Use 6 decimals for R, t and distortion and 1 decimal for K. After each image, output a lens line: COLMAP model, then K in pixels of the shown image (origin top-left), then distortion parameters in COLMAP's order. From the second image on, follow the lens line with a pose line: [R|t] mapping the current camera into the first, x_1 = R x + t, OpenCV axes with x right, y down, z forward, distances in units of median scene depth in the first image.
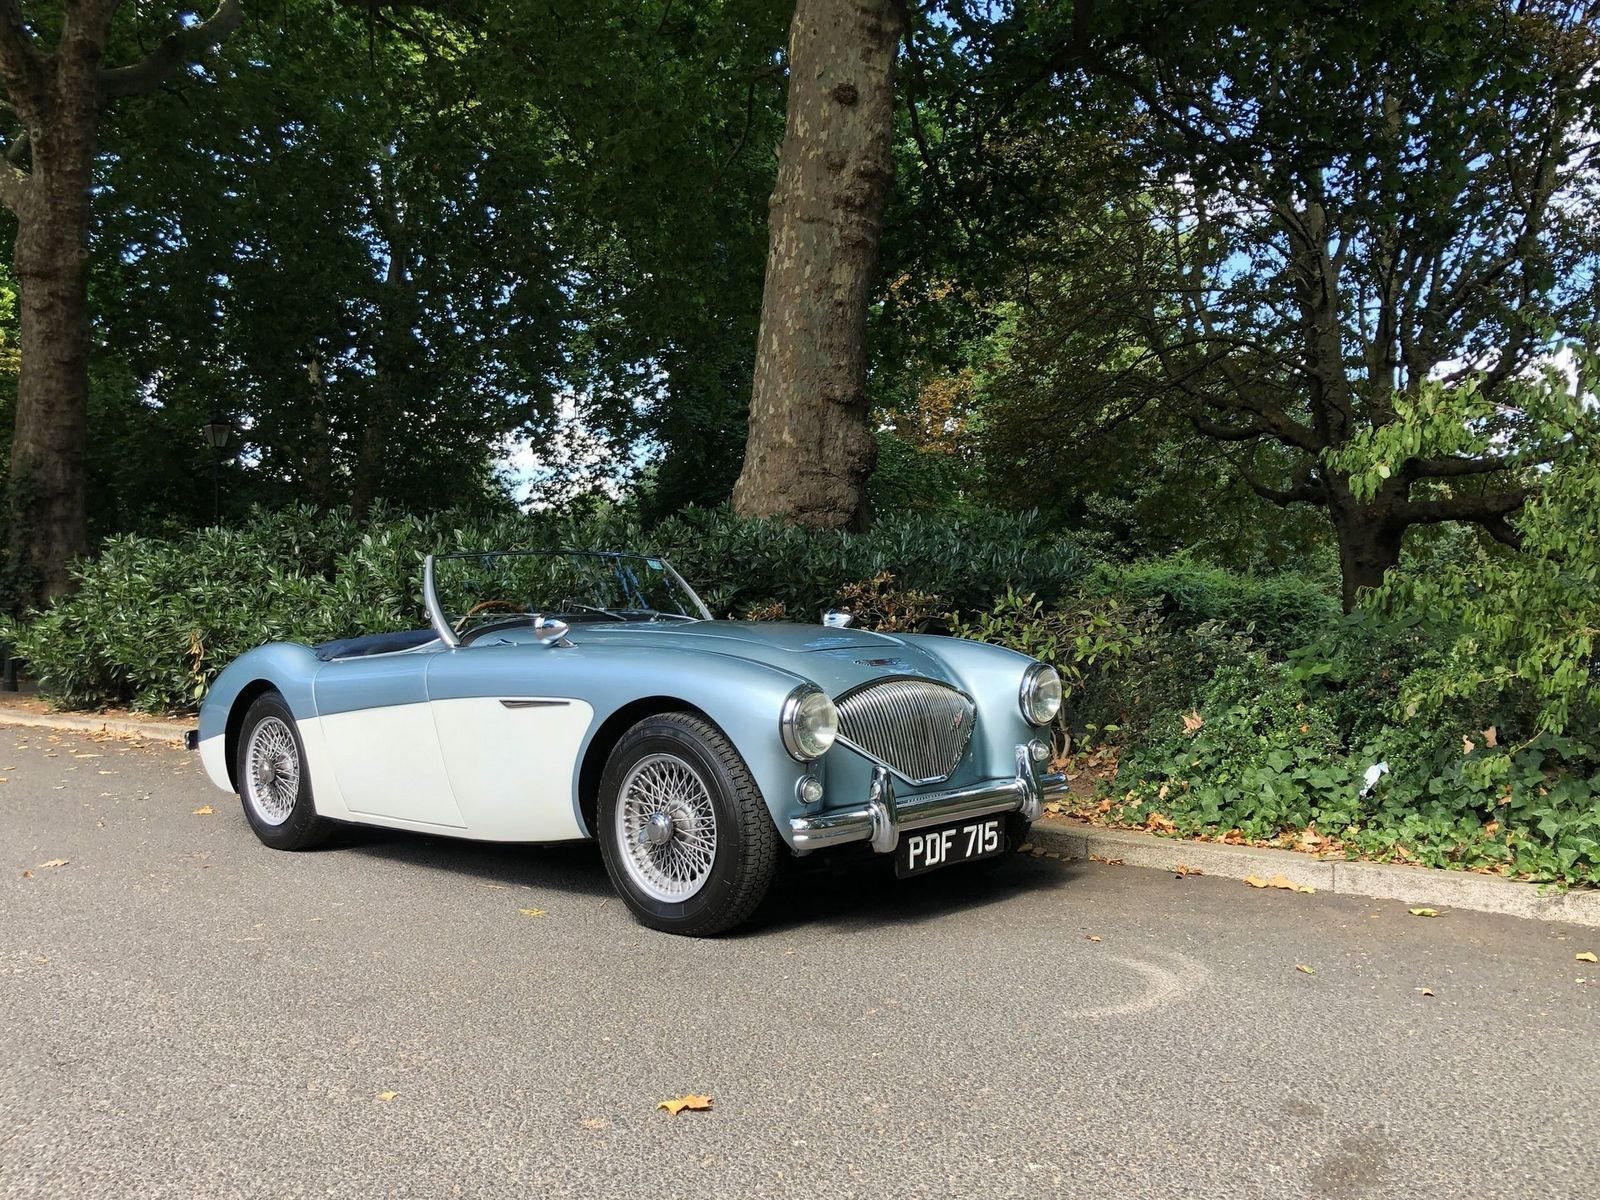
lens RADIAL K [[1461.2, 0, 759.7], [0, 1461.2, 638.2], [0, 0, 1]] dist [0.028639, -0.037192]
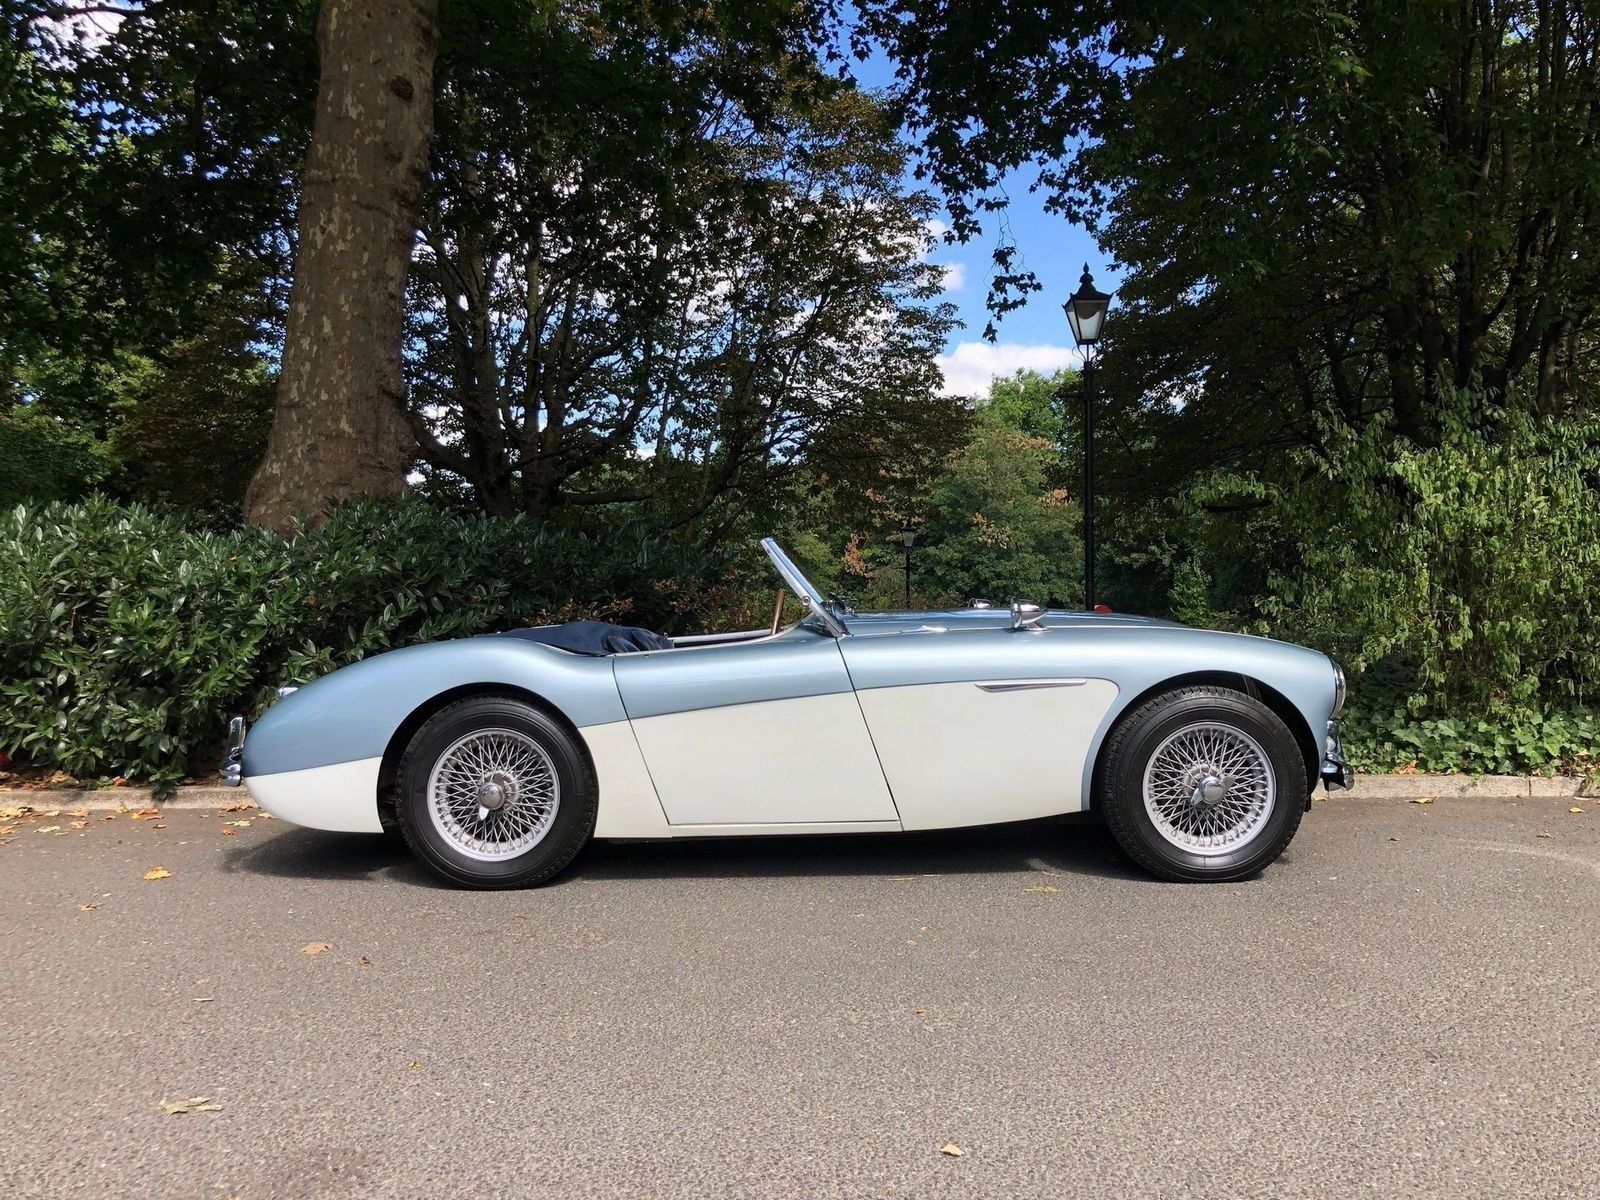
lens RADIAL K [[1298.5, 0, 802.5], [0, 1298.5, 634.9], [0, 0, 1]] dist [0.016175, -0.011405]
pose [[0.724647, -0.013992, 0.688978, -0.743636], [0.015606, 0.999871, 0.003892, 0.001287], [-0.688943, 0.007932, 0.724772, 0.365246]]
